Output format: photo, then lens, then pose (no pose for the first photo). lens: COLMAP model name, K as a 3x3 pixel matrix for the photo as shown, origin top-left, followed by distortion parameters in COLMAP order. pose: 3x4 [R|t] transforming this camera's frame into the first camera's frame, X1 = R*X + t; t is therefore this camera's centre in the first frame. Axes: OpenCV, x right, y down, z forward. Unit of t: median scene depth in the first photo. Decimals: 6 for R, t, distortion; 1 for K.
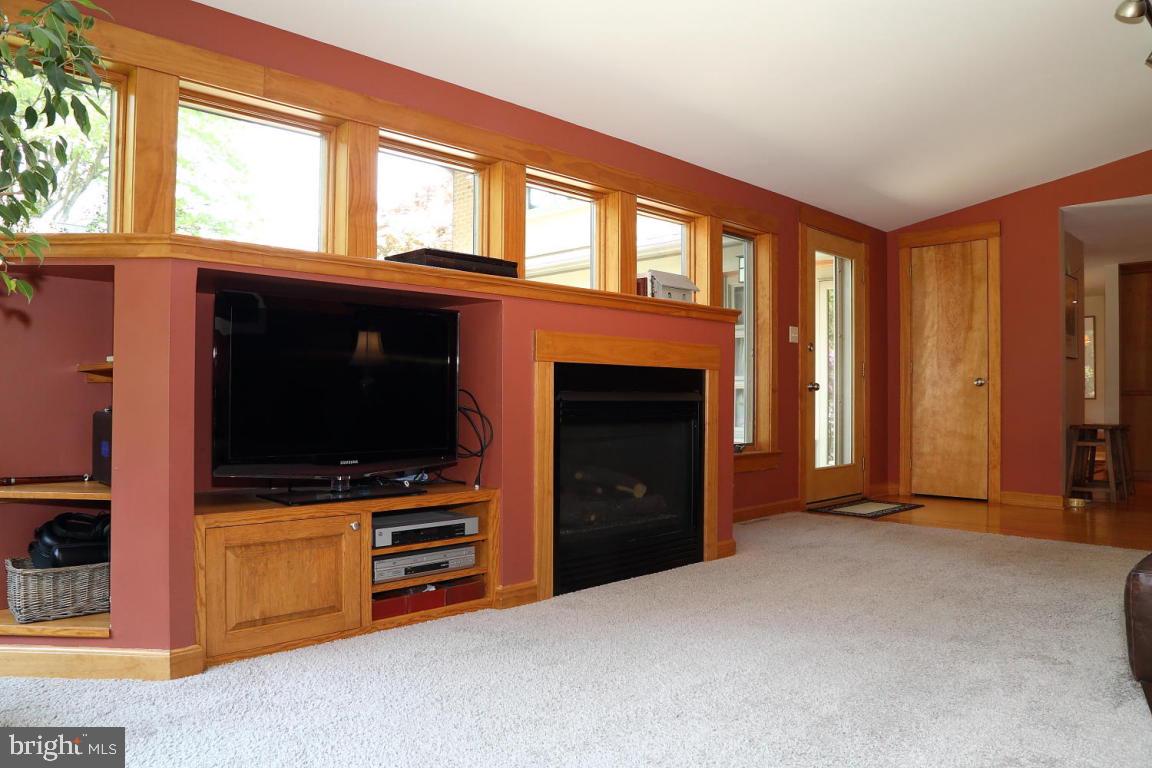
lens RADIAL K [[812.7, 0, 576.0], [0, 812.7, 384.0], [0, 0, 1]] dist [-0.123403, 0.078262]
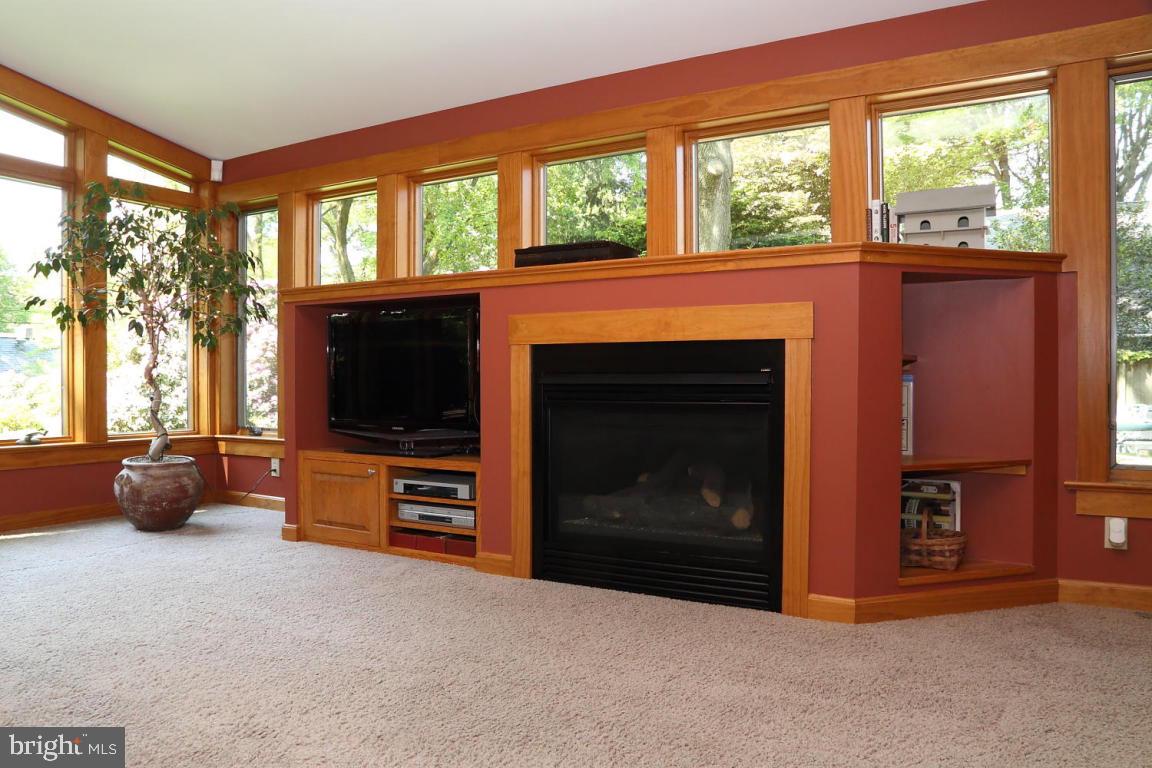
lens RADIAL K [[812.7, 0, 576.0], [0, 812.7, 384.0], [0, 0, 1]] dist [-0.123403, 0.078262]
pose [[0.258682, -0.003128, -0.965957, 1.062660], [0.016648, 0.999861, 0.001221, 0.023529], [0.965819, -0.016397, 0.258698, 0.885212]]
